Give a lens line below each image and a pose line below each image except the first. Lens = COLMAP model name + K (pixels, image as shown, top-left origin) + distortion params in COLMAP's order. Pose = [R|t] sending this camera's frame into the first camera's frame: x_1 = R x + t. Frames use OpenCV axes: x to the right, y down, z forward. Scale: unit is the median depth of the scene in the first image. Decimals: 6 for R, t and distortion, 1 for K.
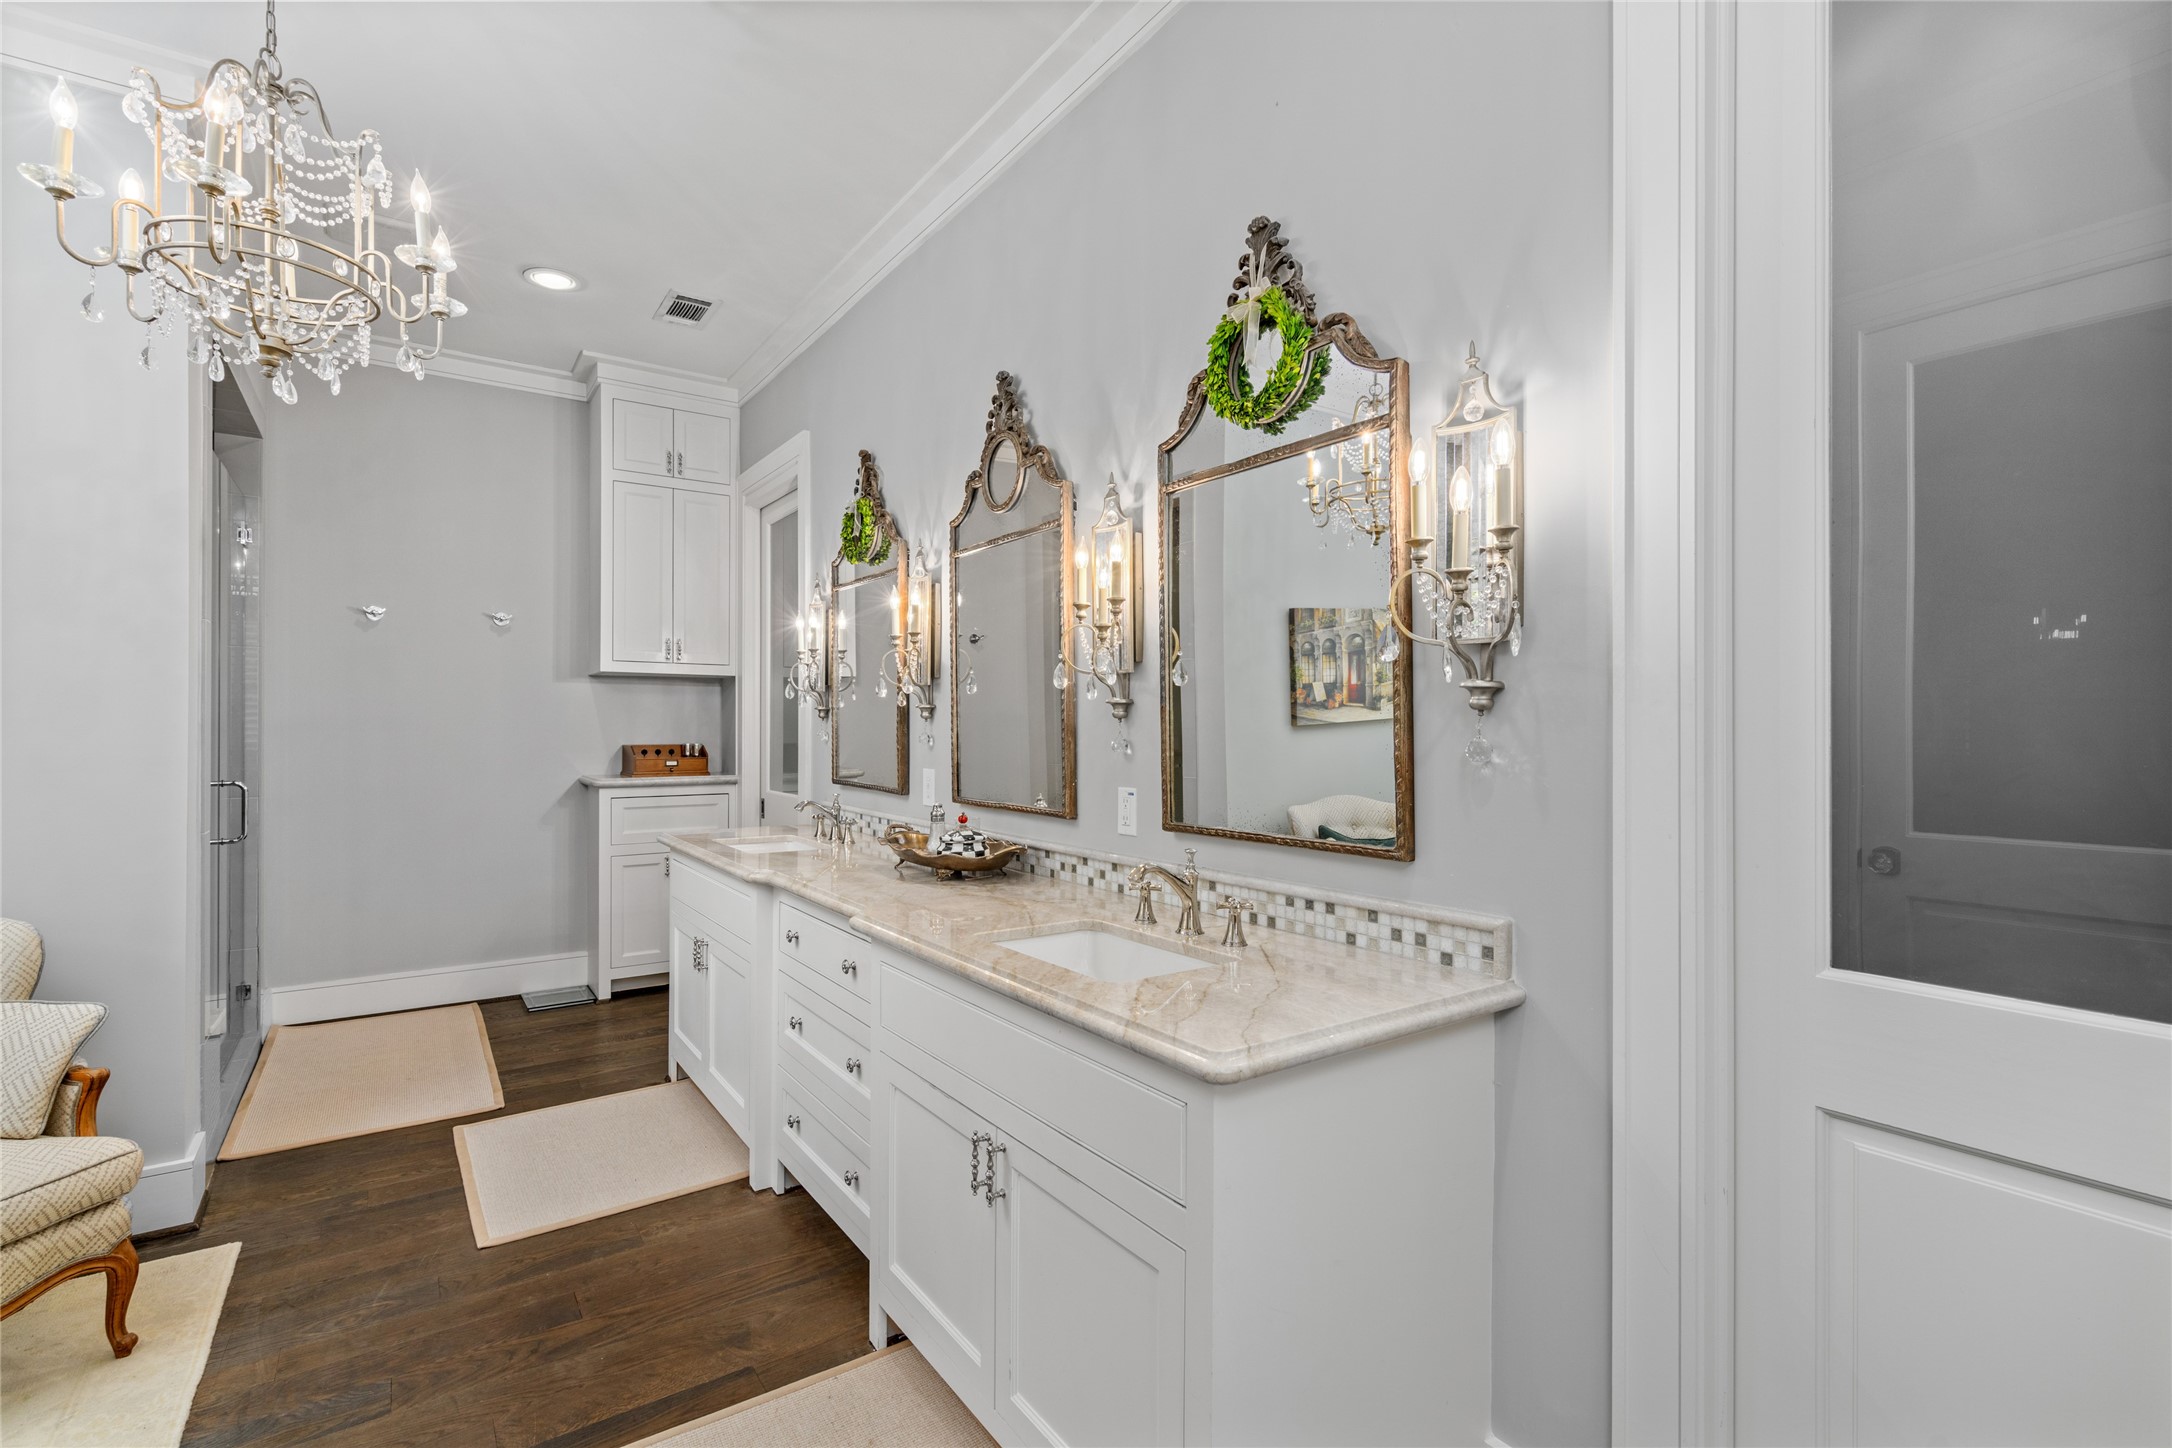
lens RADIAL K [[983.5, 0, 1082.5], [0, 983.5, 726.6], [0, 0, 1]] dist [-0.002459, 0.000962]
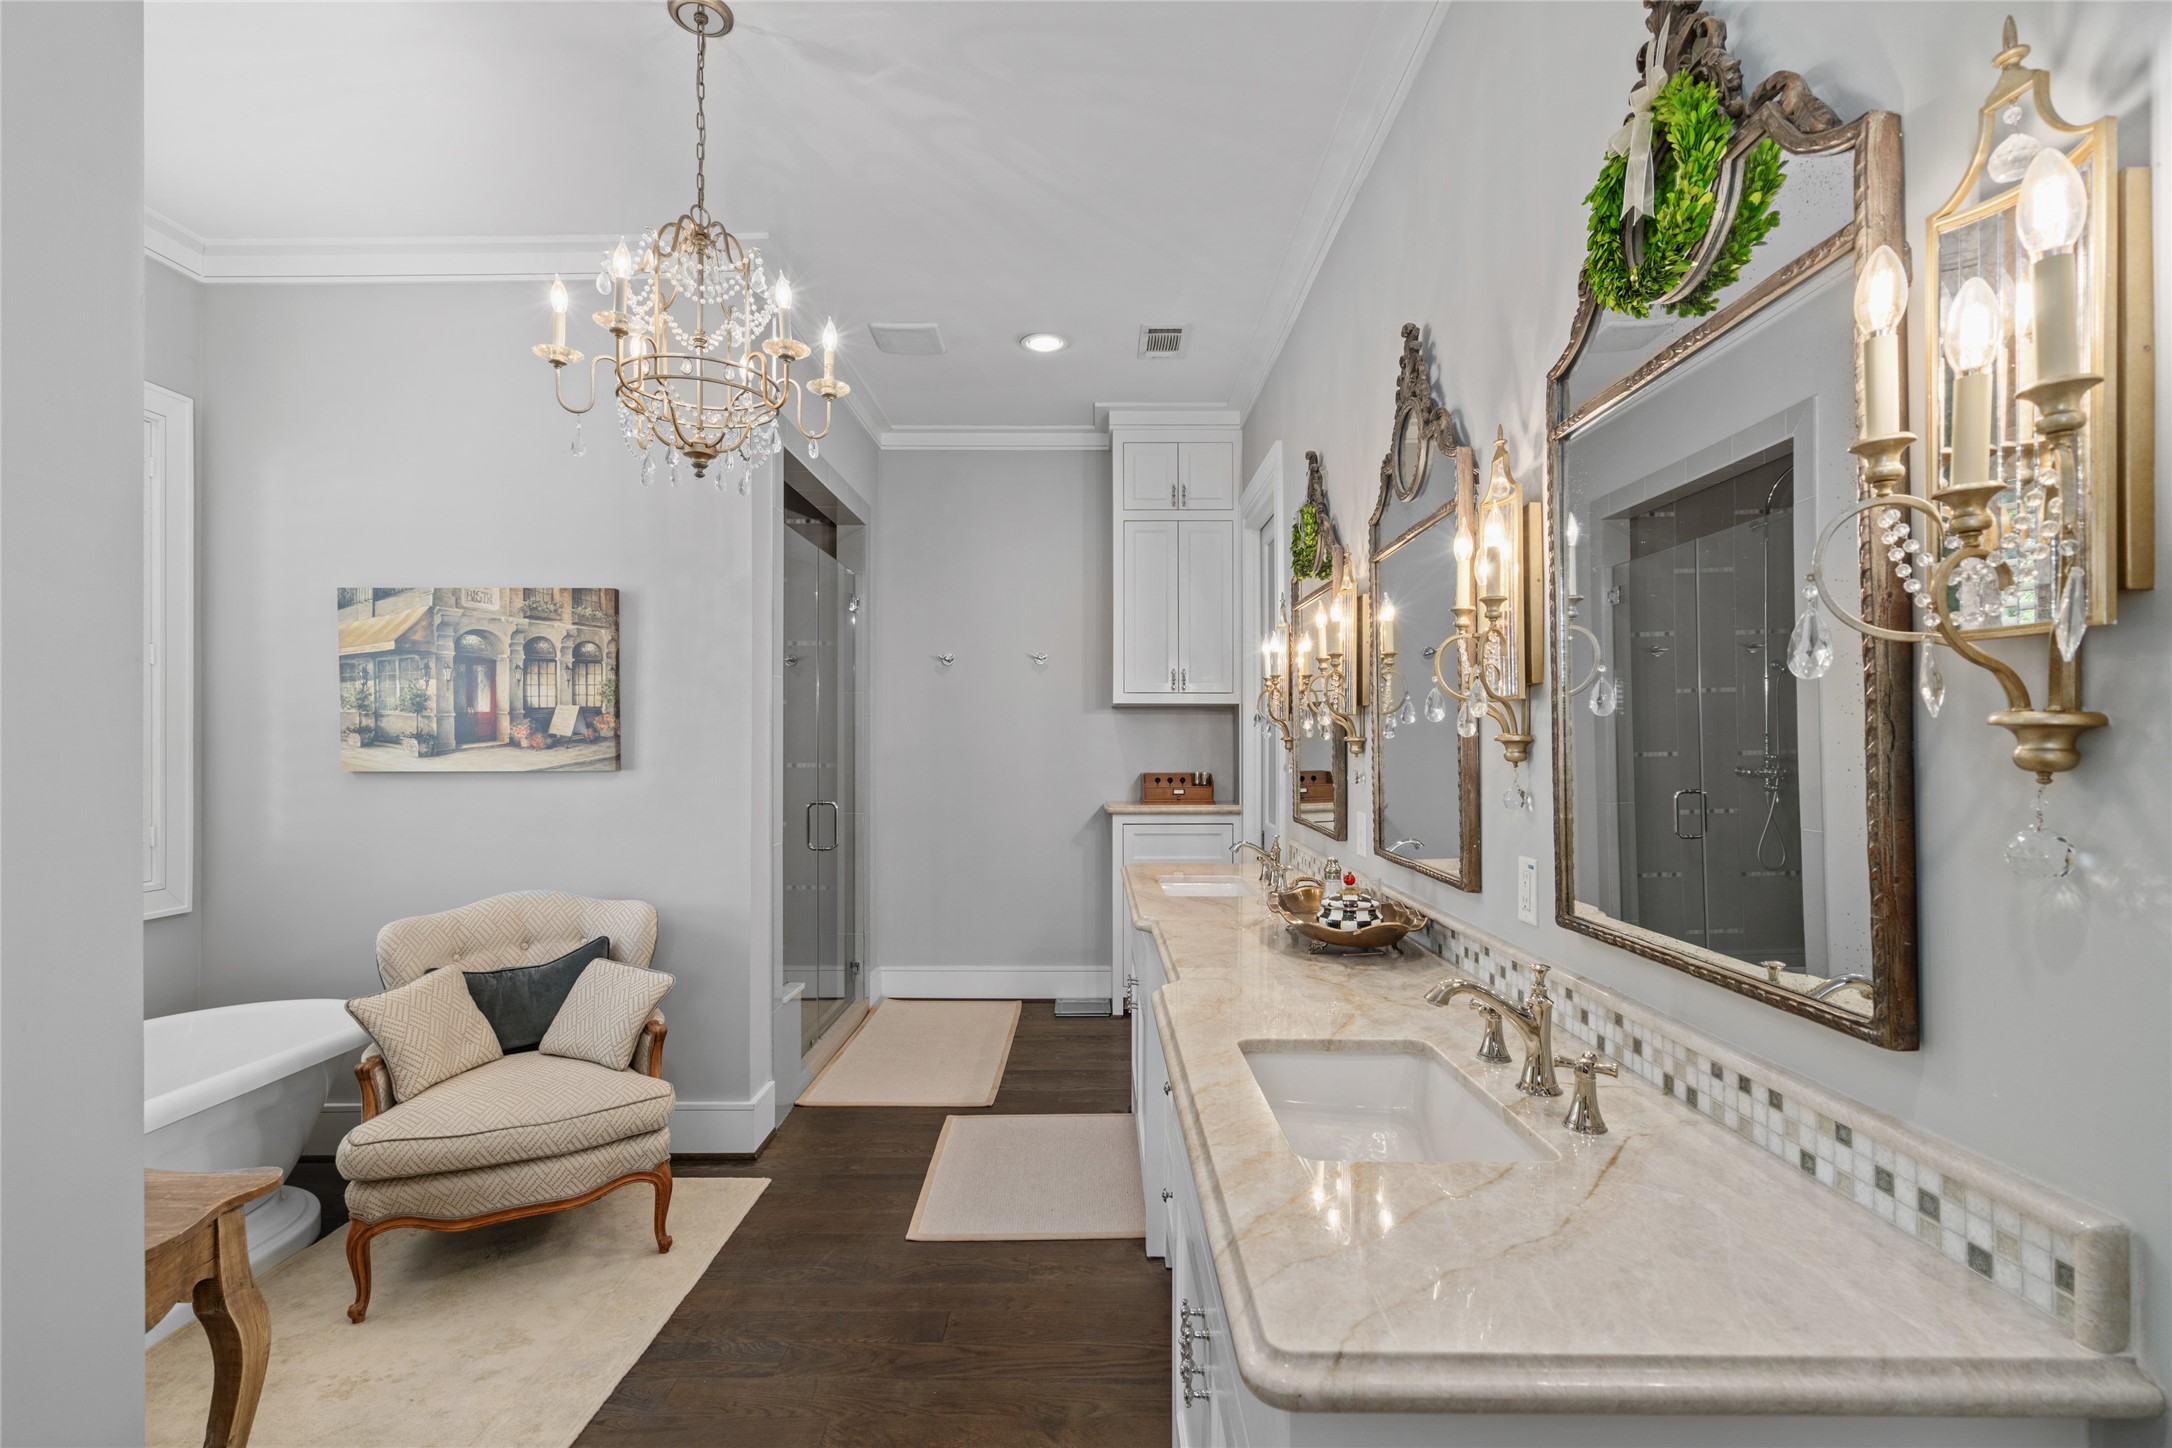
lens RADIAL K [[995.9, 0, 1084.4], [0, 995.9, 743.4], [0, 0, 1]] dist [-0.000903, 0.001197]
pose [[0.815860, -0.003300, -0.578240, 0.186635], [0.001847, 0.999993, -0.003101, -0.018518], [0.578246, 0.001462, 0.815861, 0.200764]]
